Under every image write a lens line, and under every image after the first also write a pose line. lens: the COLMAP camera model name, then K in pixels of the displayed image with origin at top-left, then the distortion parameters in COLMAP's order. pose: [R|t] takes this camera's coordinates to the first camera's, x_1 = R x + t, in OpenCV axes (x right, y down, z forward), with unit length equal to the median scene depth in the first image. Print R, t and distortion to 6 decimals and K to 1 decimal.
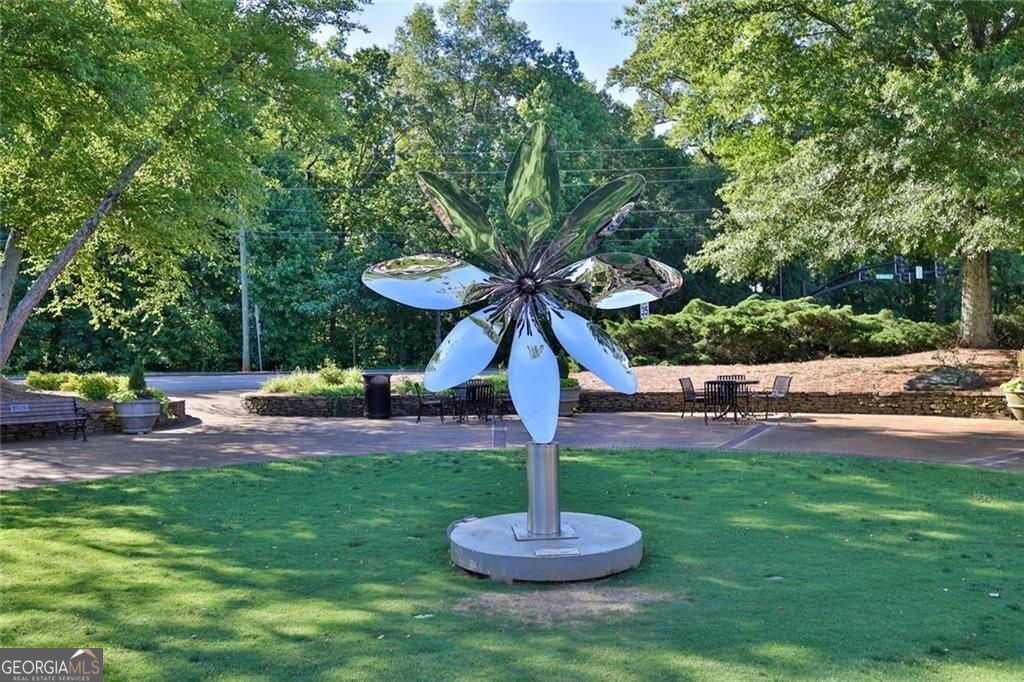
lens RADIAL K [[943.1, 0, 512.3], [0, 943.1, 342.5], [0, 0, 1]] dist [-0.007912, 0.000000]
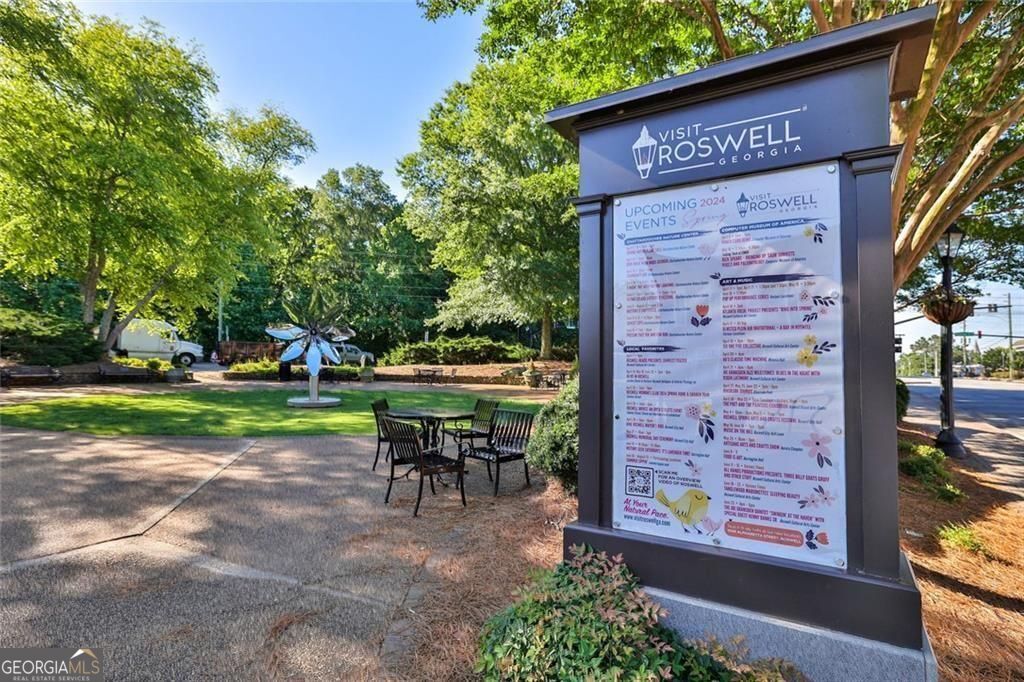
lens RADIAL K [[537.9, 0, 510.0], [0, 537.9, 341.0], [0, 0, 1]] dist [-0.002836, -0.000114]
pose [[0.974271, 0.045236, 0.220792, 0.072051], [-0.039095, 0.998719, -0.032110, 0.001300], [-0.221962, 0.022652, 0.974792, -0.286511]]
